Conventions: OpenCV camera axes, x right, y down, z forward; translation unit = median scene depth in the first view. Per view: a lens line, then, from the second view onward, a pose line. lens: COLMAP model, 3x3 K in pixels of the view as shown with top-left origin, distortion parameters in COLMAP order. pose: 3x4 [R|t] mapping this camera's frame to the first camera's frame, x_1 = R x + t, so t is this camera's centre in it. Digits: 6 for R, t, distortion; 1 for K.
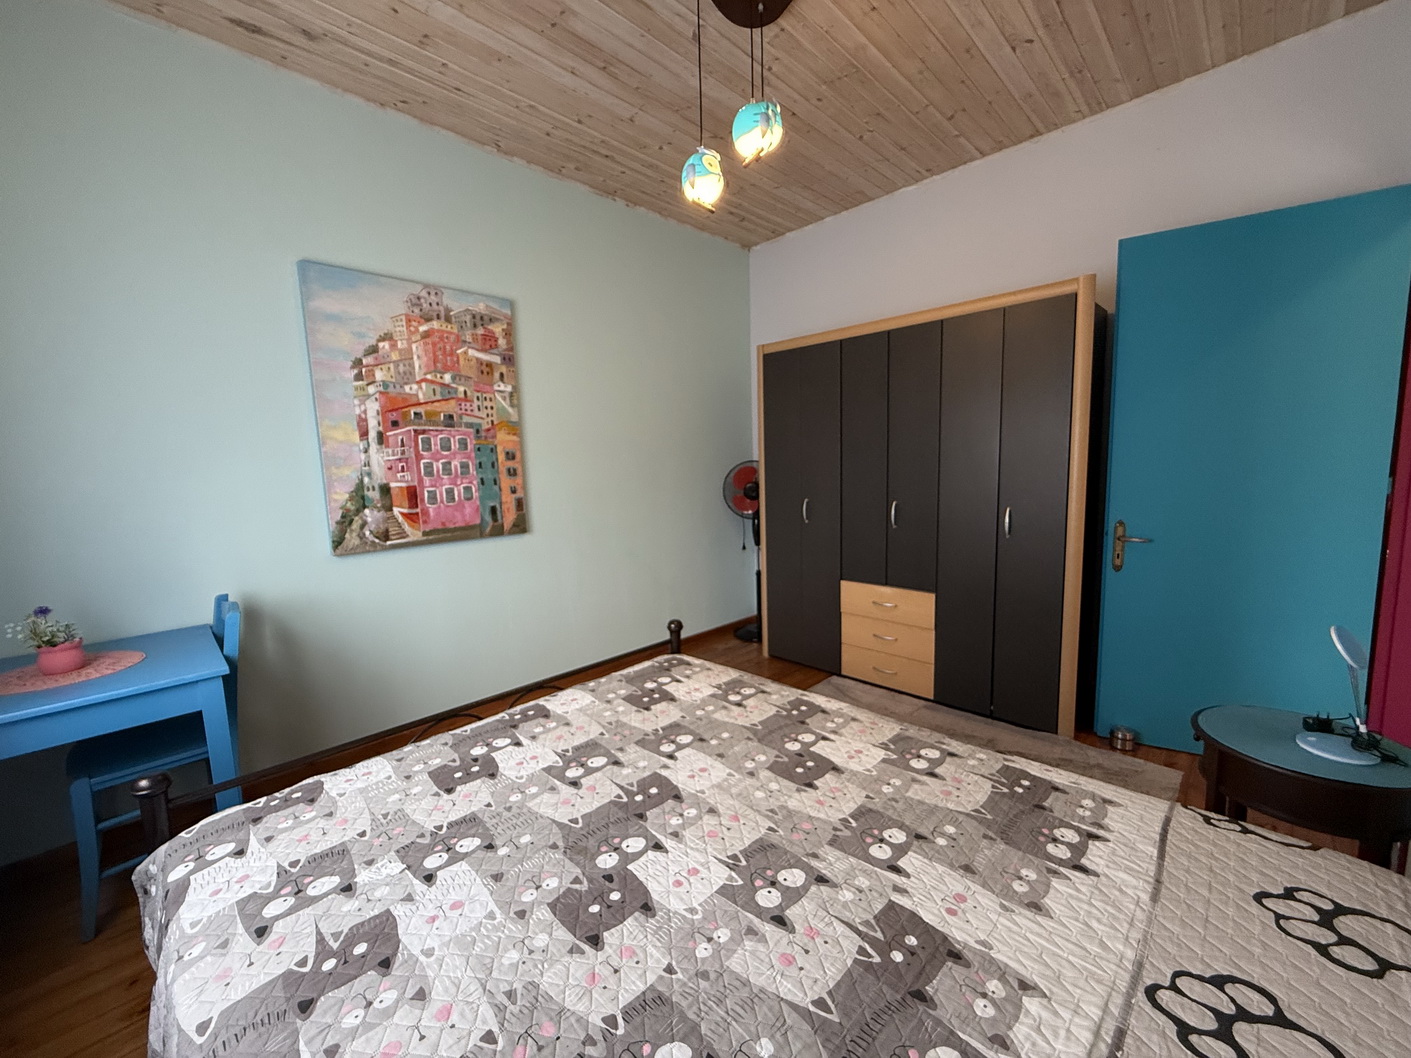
lens RADIAL K [[561.3, 0, 703.7], [0, 561.3, 531.1], [0, 0, 1]] dist [-0.000020, -0.000080]
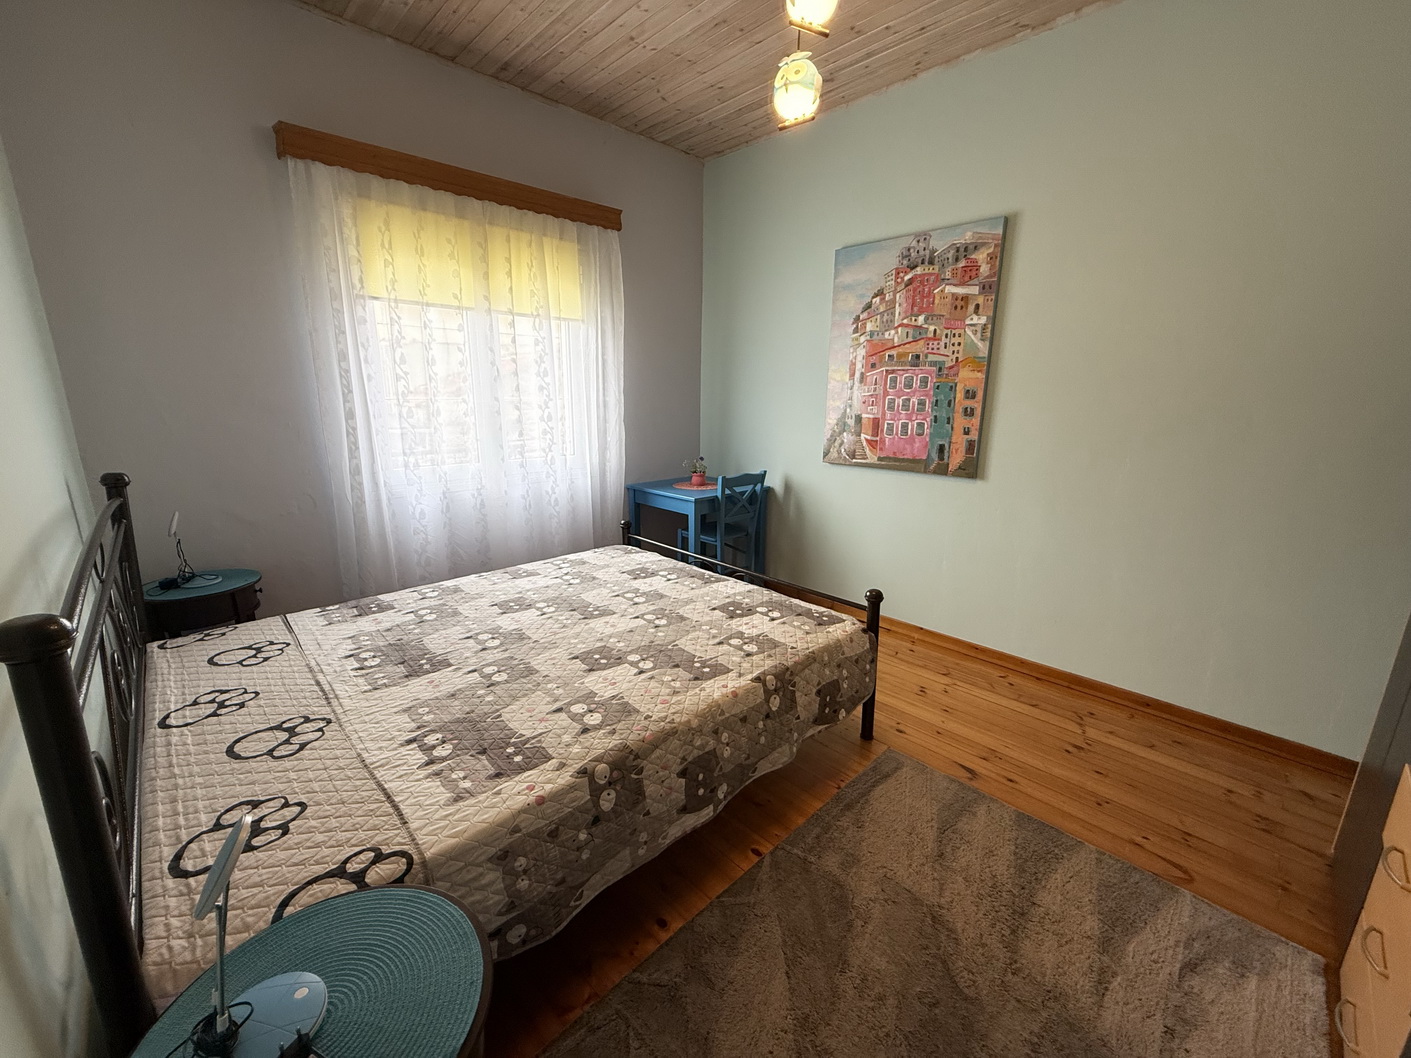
lens RADIAL K [[561.3, 0, 703.7], [0, 561.3, 531.1], [0, 0, 1]] dist [-0.000020, -0.000080]
pose [[-0.024228, 0.267790, -0.963173, 0.758907], [-0.130813, 0.954322, 0.268620, -0.129875], [0.991111, 0.132503, 0.011909, 0.678478]]
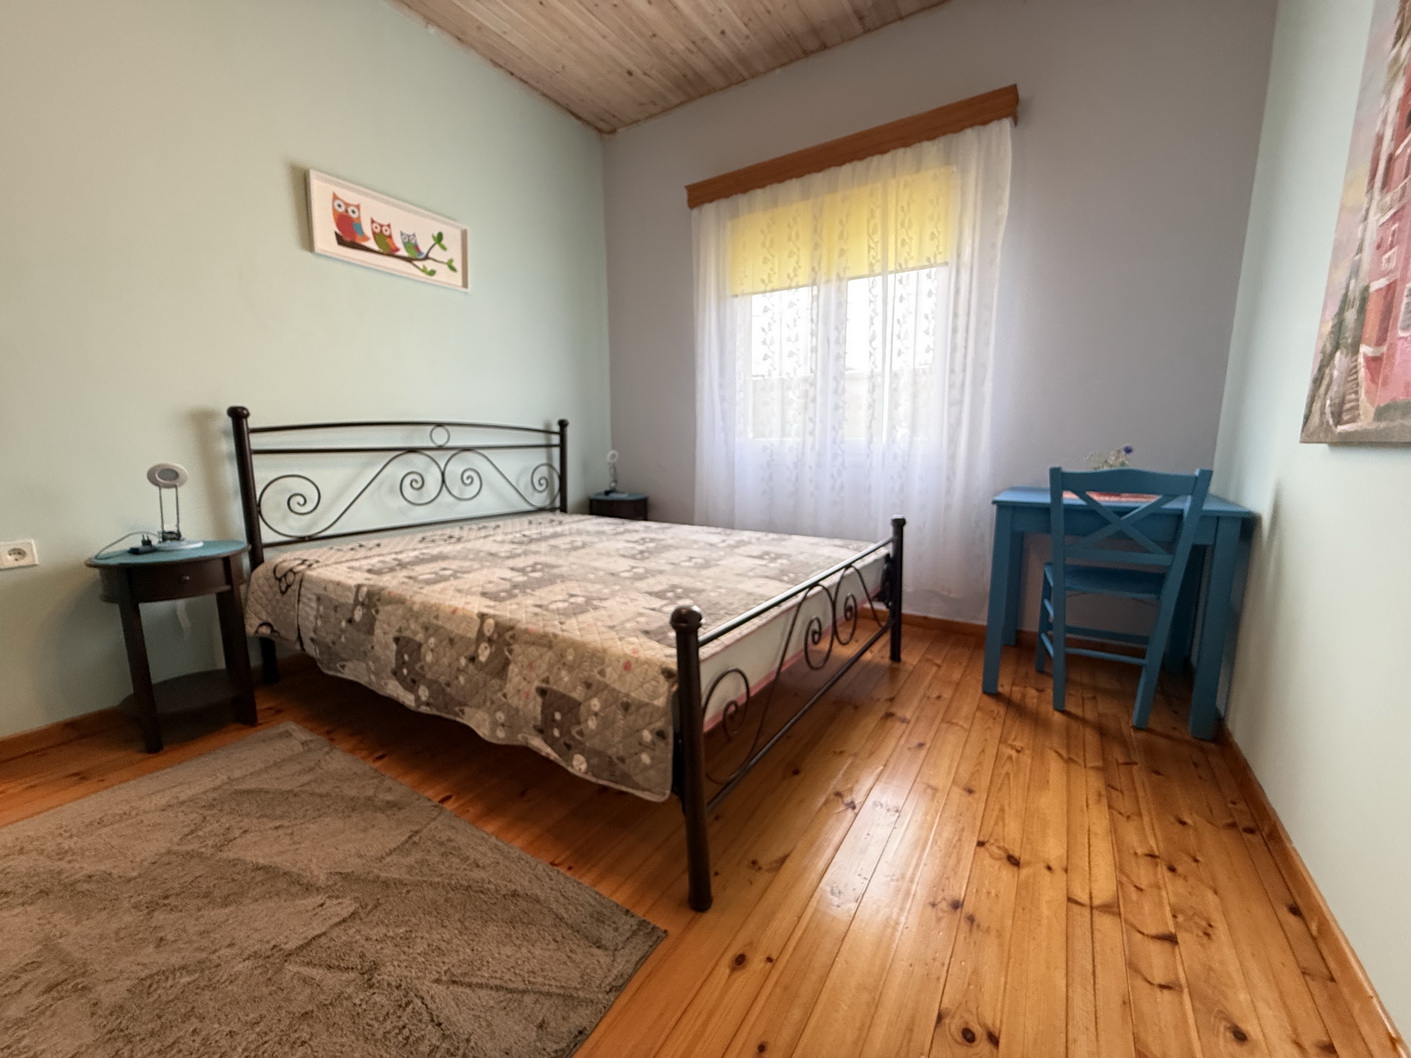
lens RADIAL K [[563.7, 0, 704.2], [0, 563.7, 533.0], [0, 0, 1]] dist [-0.001919, 0.000289]
pose [[-0.977527, 0.068099, -0.199509, 0.022976], [0.008798, 0.958741, 0.284144, -0.031651], [0.210627, 0.276003, -0.937794, 1.366763]]
